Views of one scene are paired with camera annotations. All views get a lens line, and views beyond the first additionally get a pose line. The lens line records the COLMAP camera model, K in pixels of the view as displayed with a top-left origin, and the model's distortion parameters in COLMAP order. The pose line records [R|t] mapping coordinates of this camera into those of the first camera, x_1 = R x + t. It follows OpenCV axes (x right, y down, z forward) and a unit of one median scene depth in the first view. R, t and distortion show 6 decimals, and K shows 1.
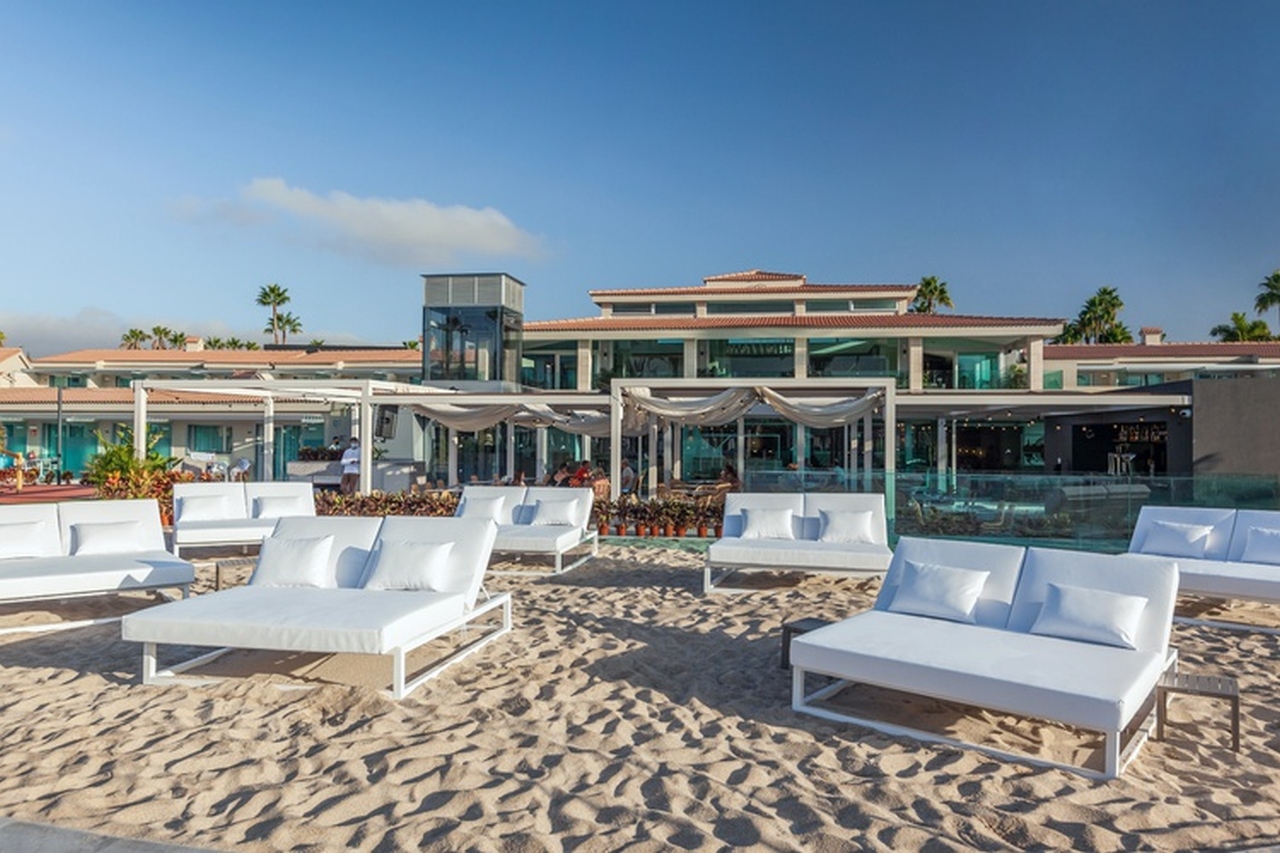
lens RADIAL K [[1056.0, 0, 640.0], [0, 1056.0, 426.5], [0, 0, 1]] dist [0.069656, -0.008409]
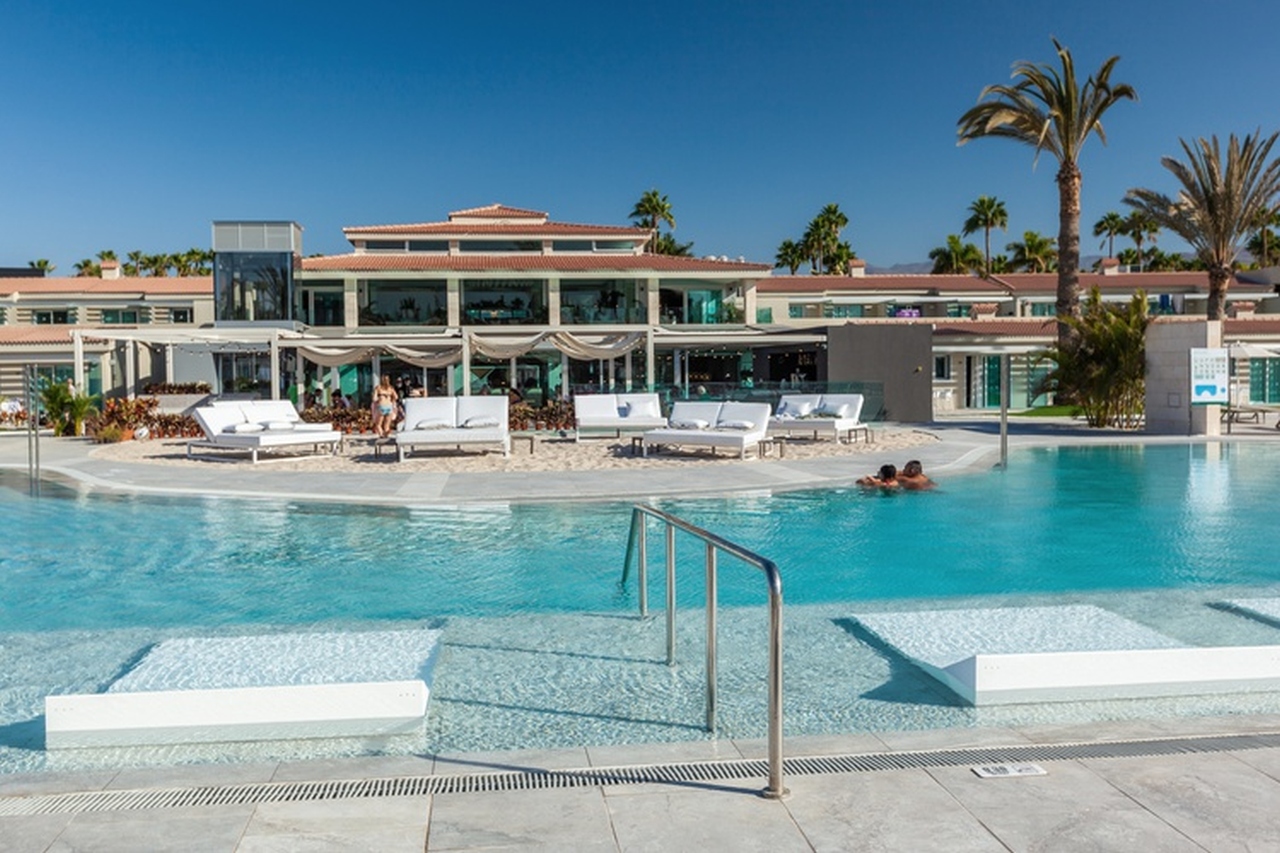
lens RADIAL K [[1412.2, 0, 640.0], [0, 1412.2, 426.5], [0, 0, 1]] dist [0.037130, 0.010481]
pose [[0.965933, -0.026700, 0.257413, -0.138110], [0.014315, 0.998653, 0.049868, -0.000925], [-0.258397, -0.044484, 0.965014, -0.435818]]
